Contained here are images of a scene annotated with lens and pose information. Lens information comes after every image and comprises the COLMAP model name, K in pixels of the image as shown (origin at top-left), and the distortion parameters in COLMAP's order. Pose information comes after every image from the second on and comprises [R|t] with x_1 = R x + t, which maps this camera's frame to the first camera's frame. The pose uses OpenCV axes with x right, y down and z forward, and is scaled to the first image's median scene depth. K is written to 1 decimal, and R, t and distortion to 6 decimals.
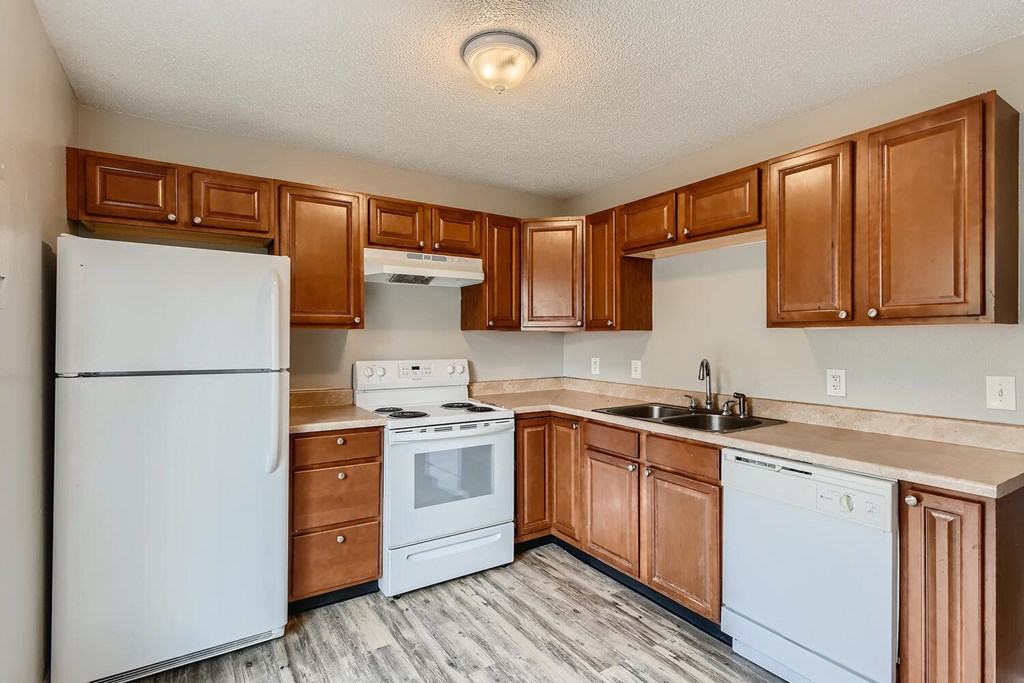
lens RADIAL K [[499.3, 0, 508.5], [0, 499.3, 339.5], [0, 0, 1]] dist [0.005662, -0.001033]
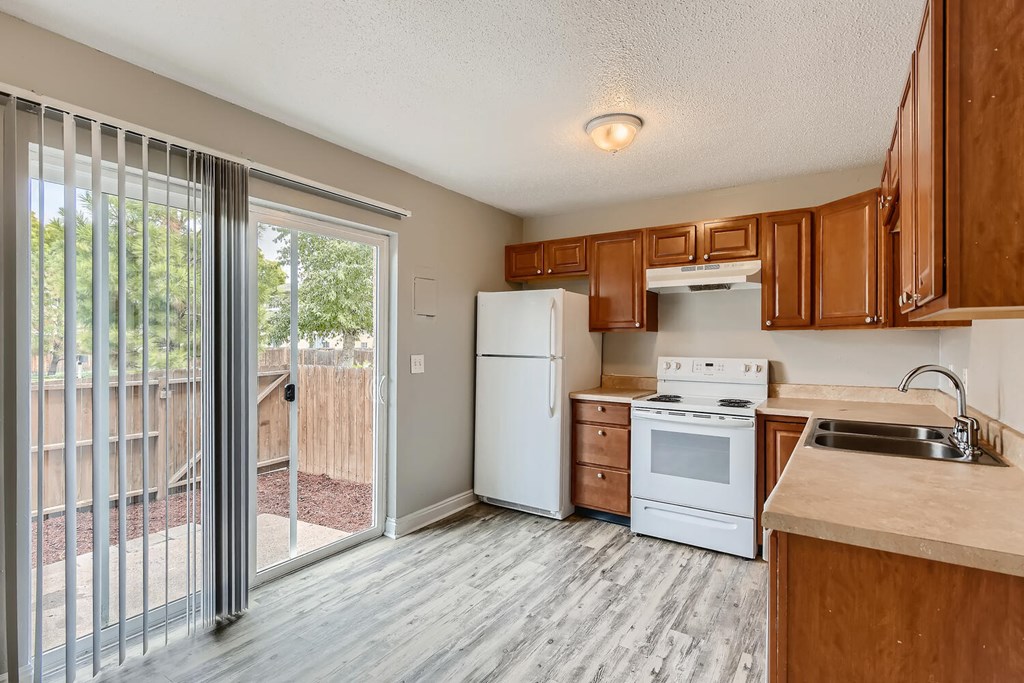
lens RADIAL K [[499.3, 0, 504.0], [0, 499.3, 342.2], [0, 0, 1]] dist [0.005662, -0.001033]
pose [[0.397321, 0.002740, -0.917675, 0.859760], [-0.002333, 0.999995, 0.001975, 0.006103], [0.917677, 0.001356, 0.397326, 0.155615]]
